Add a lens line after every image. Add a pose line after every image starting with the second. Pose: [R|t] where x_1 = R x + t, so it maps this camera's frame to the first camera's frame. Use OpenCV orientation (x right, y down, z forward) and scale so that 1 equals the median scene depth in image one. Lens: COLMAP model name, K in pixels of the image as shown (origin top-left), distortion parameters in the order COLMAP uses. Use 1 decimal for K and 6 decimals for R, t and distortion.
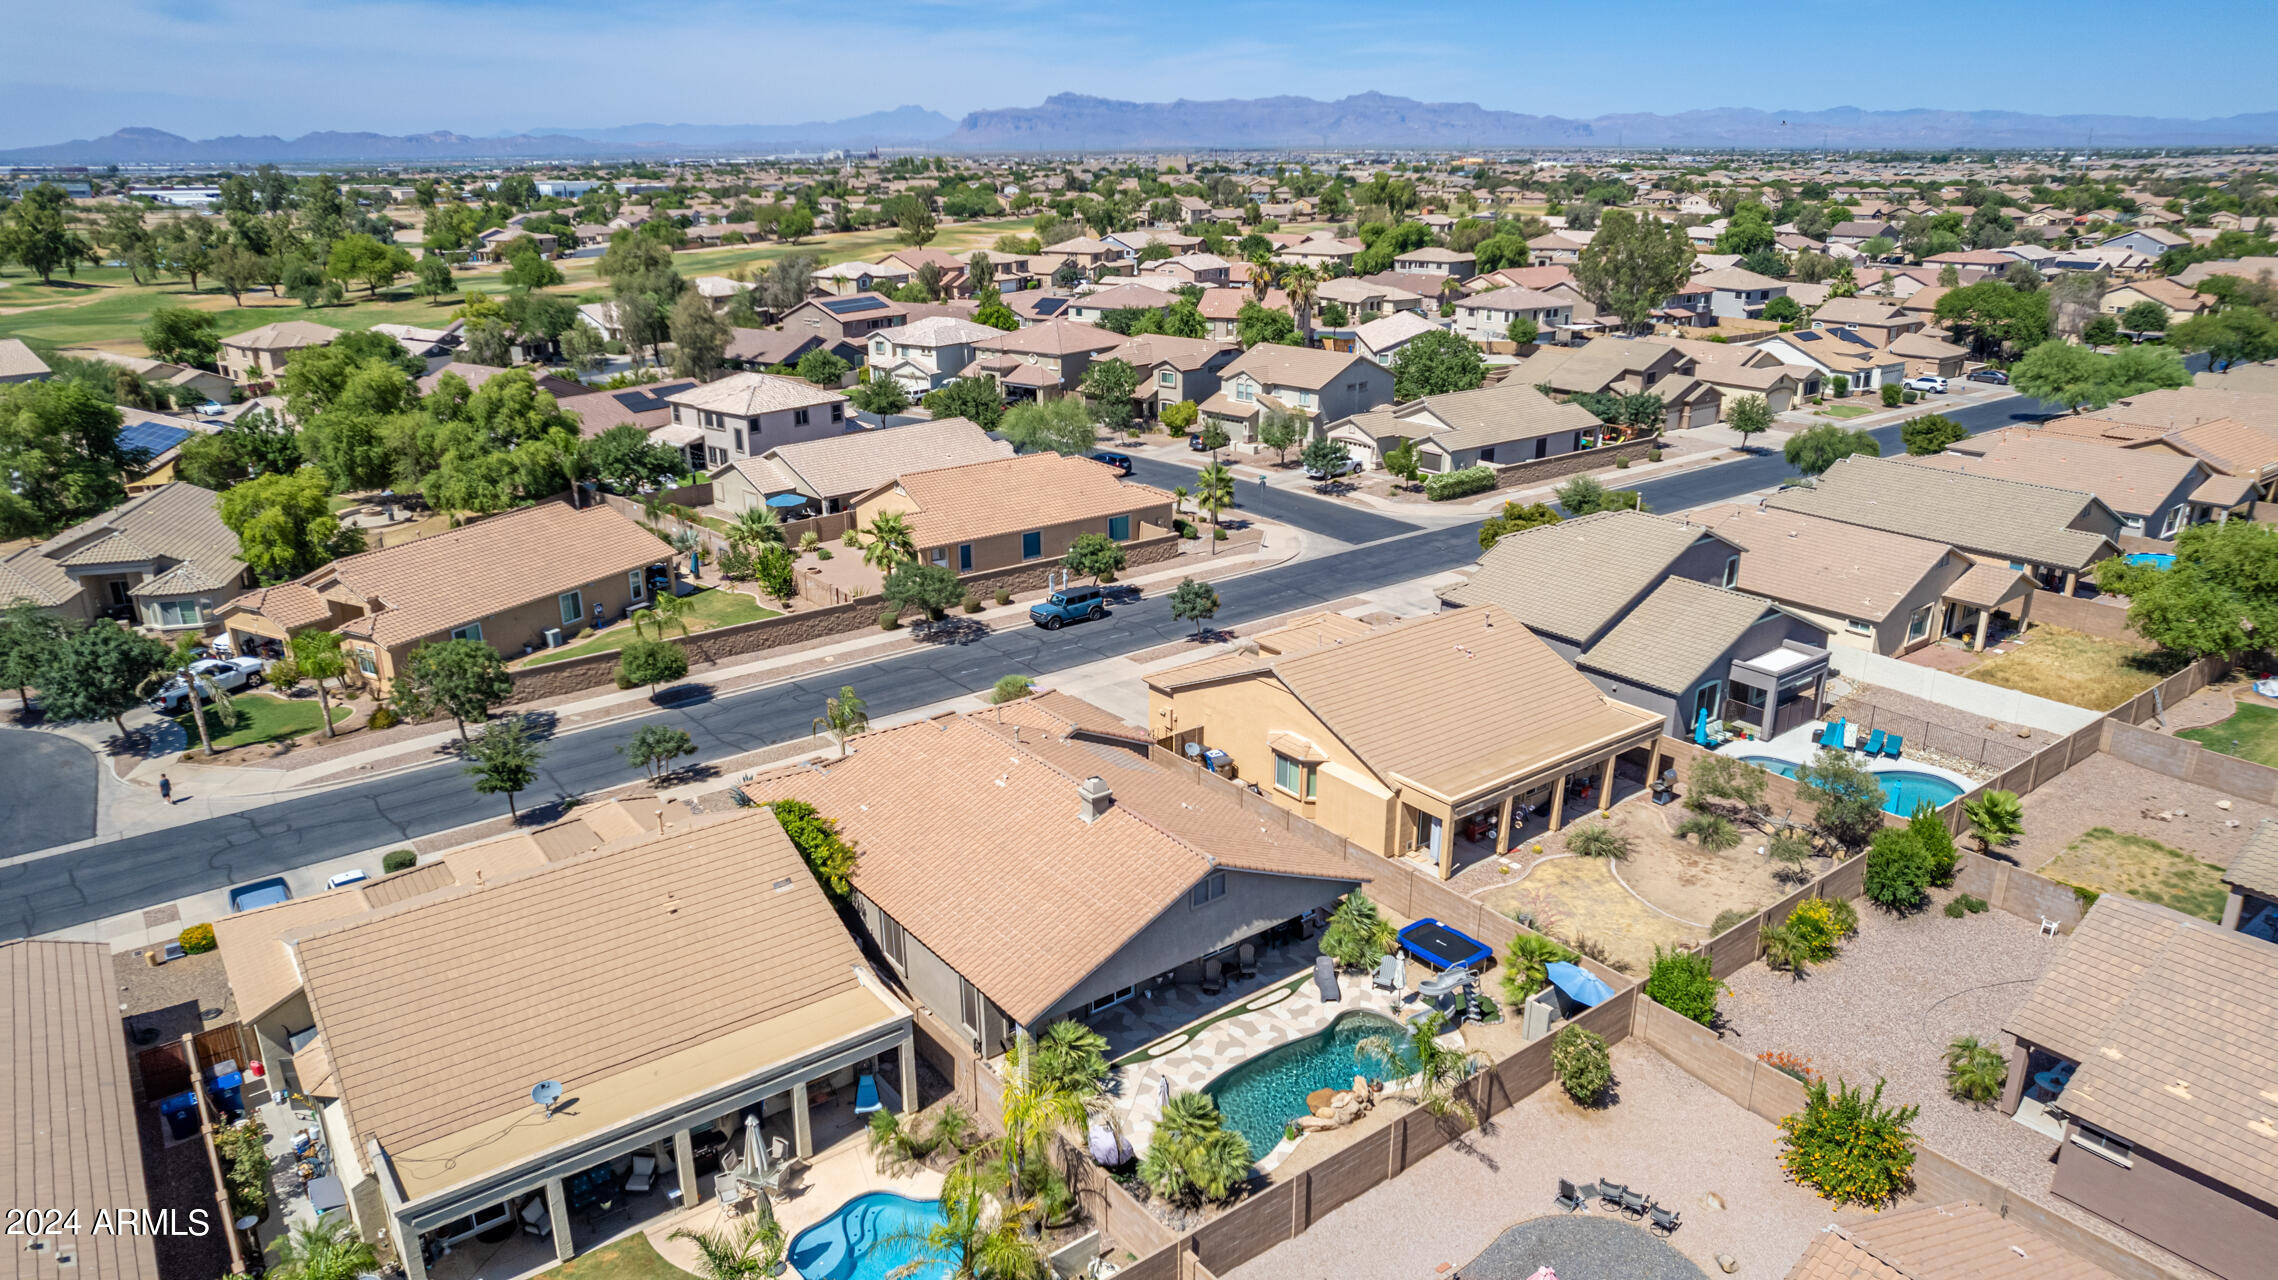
lens RADIAL K [[1453.5, 0, 1149.6], [0, 1453.5, 640.1], [0, 0, 1]] dist [-0.071814, 0.062620]
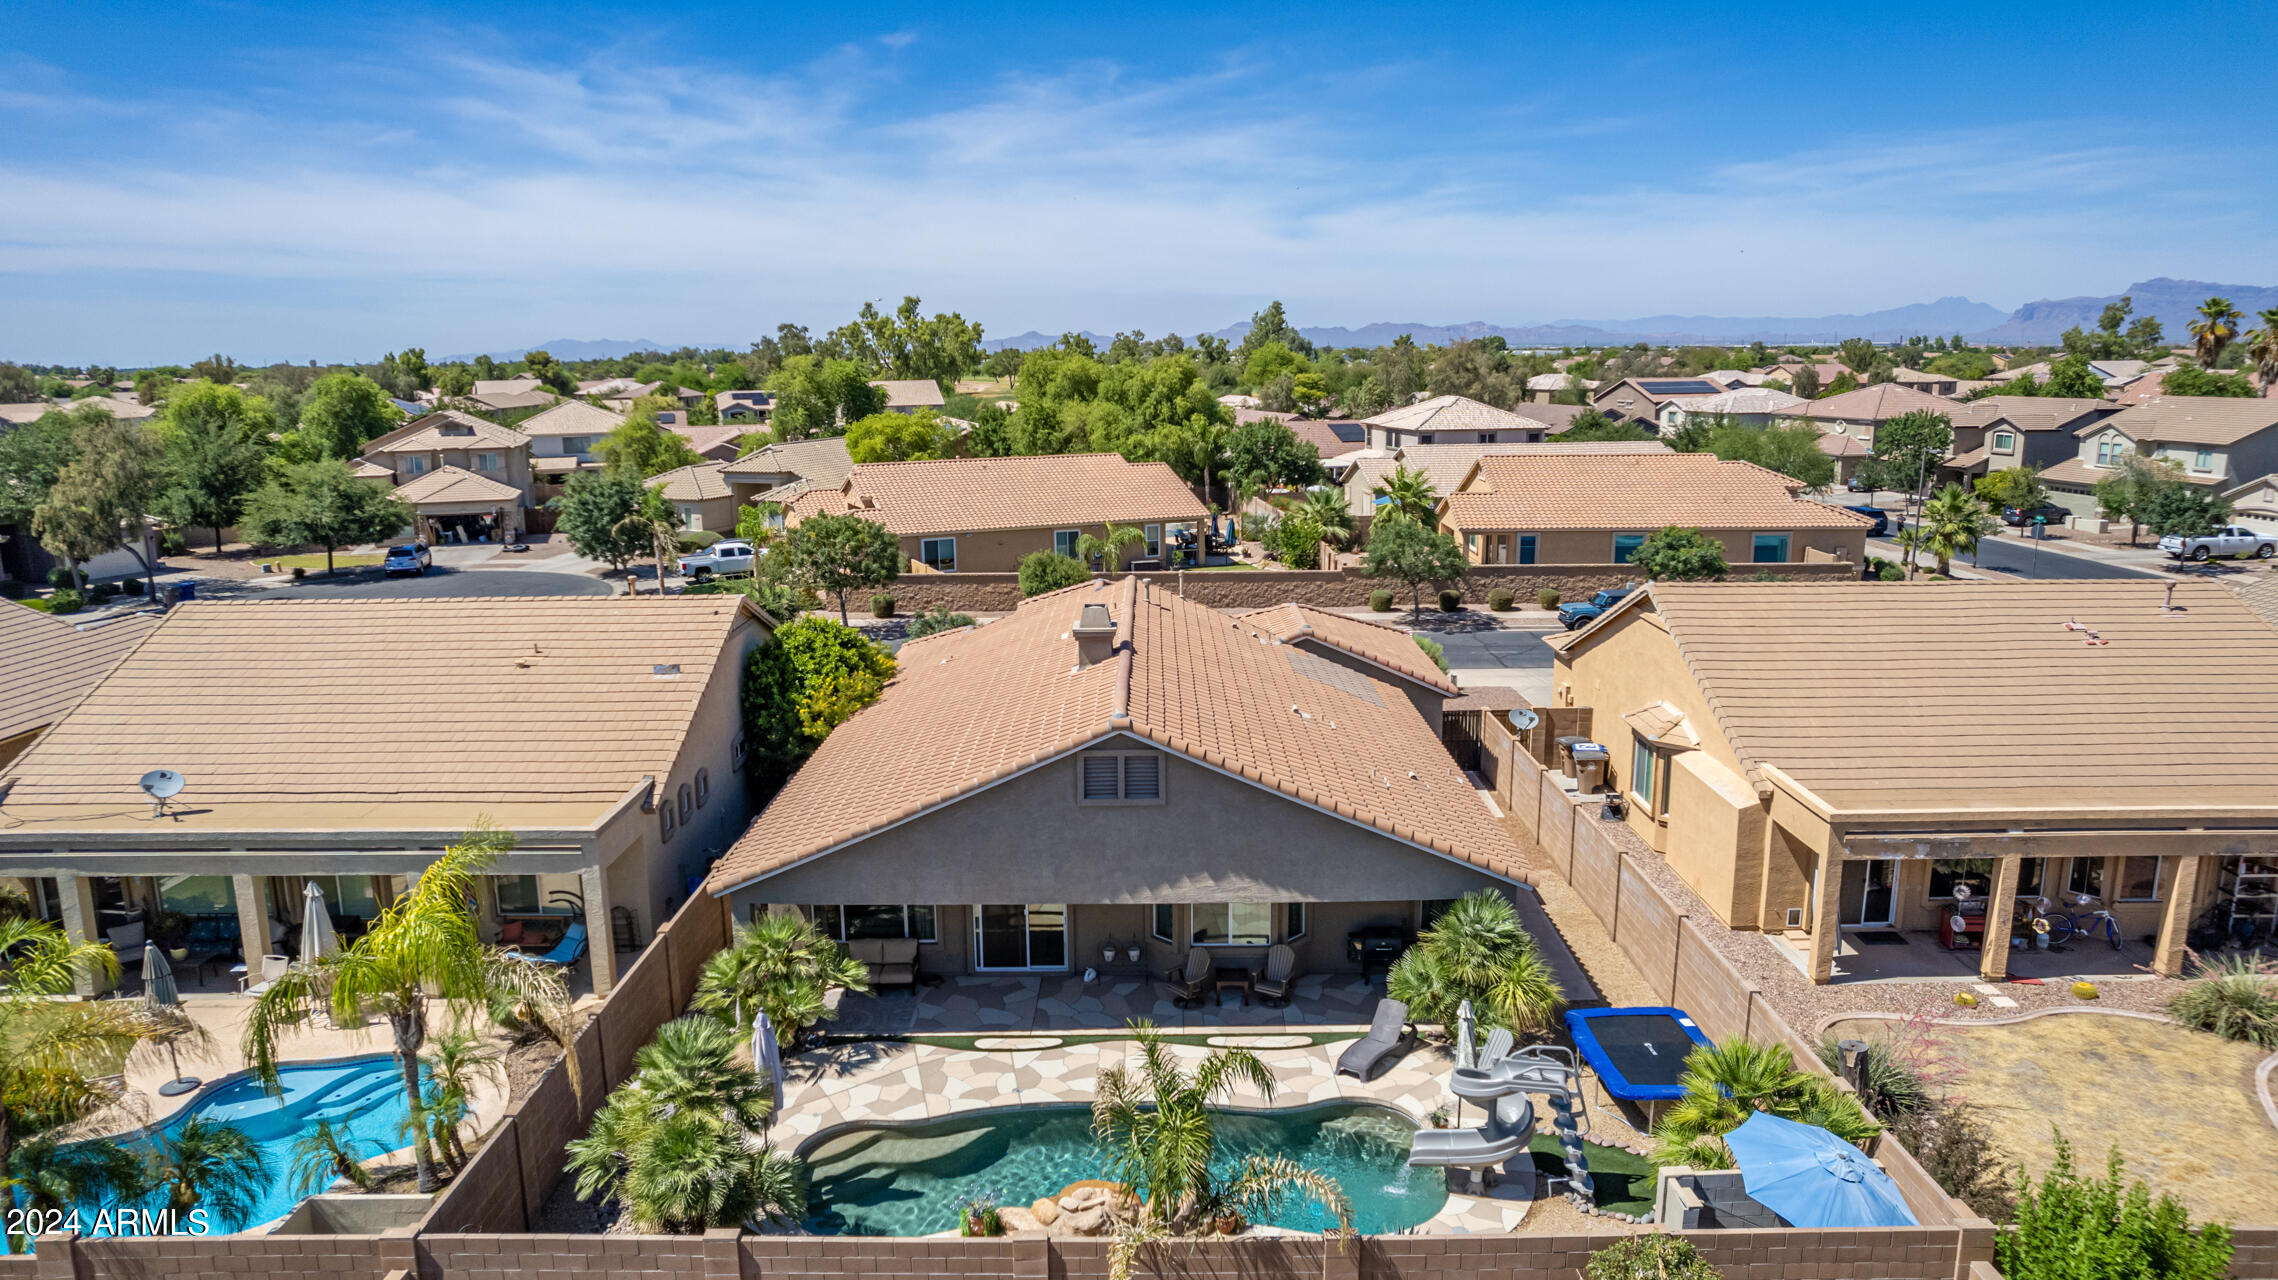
lens RADIAL K [[1453.5, 0, 1145.9], [0, 1453.5, 646.0], [0, 0, 1]] dist [-0.071814, 0.062620]
pose [[0.790875, 0.119104, -0.600276, 0.237542], [-0.190696, 0.980005, -0.056797, 0.097459], [0.581508, 0.159389, 0.797774, 0.358203]]
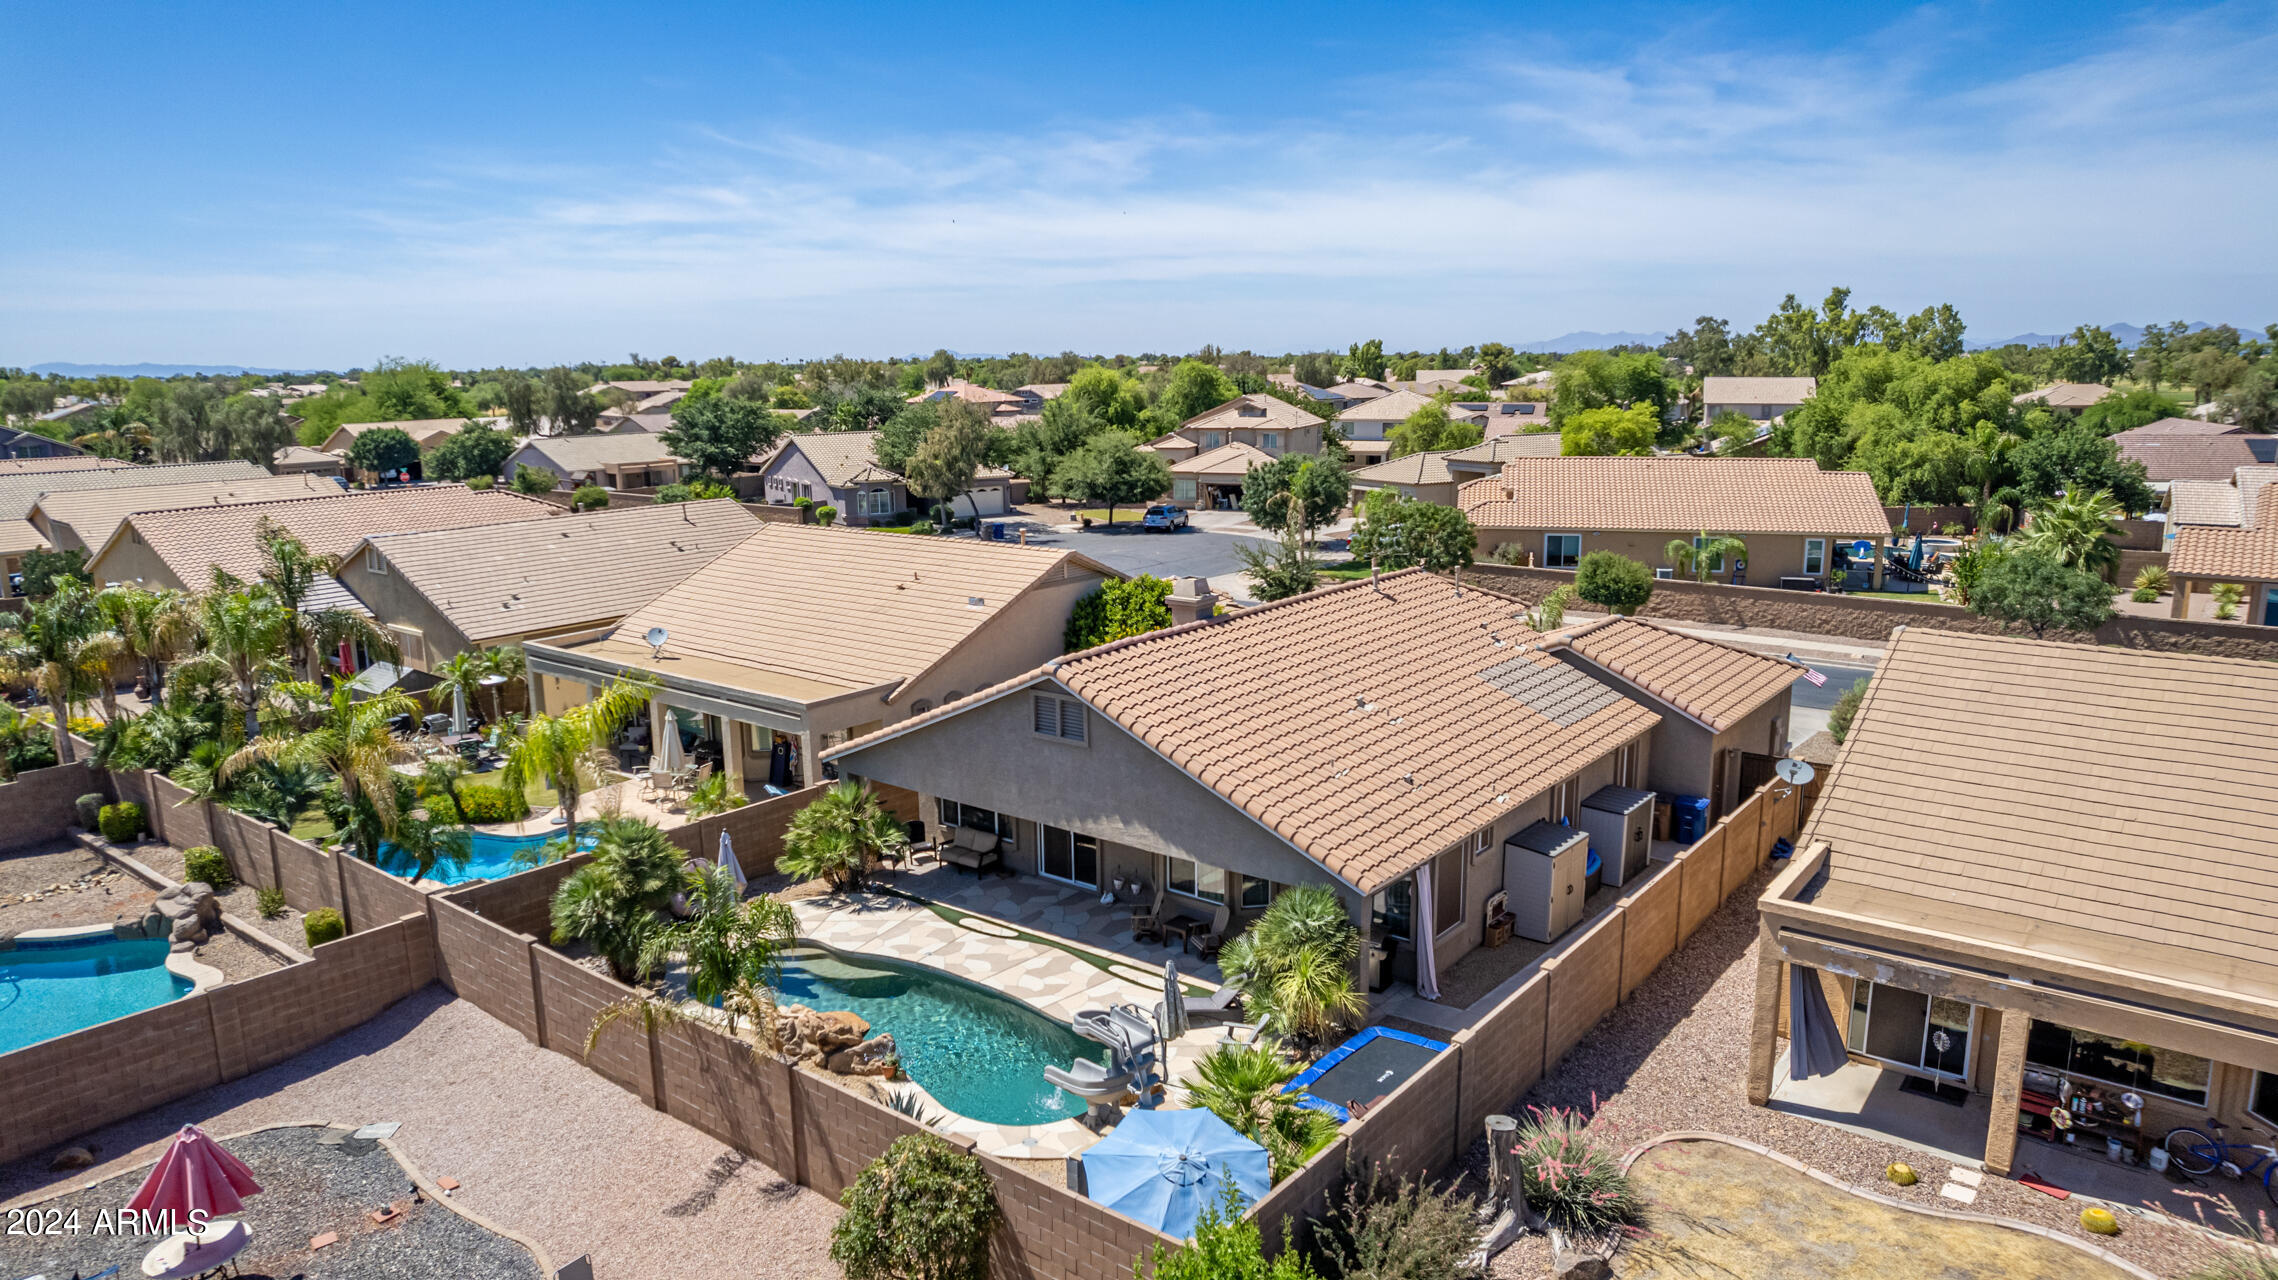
lens RADIAL K [[1453.5, 0, 1146.1], [0, 1453.5, 653.4], [0, 0, 1]] dist [-0.071814, 0.062620]
pose [[0.243708, 0.196921, -0.949646, 0.411611], [-0.300592, 0.946289, 0.119084, 0.037657], [0.922091, 0.256434, 0.289811, 0.540053]]
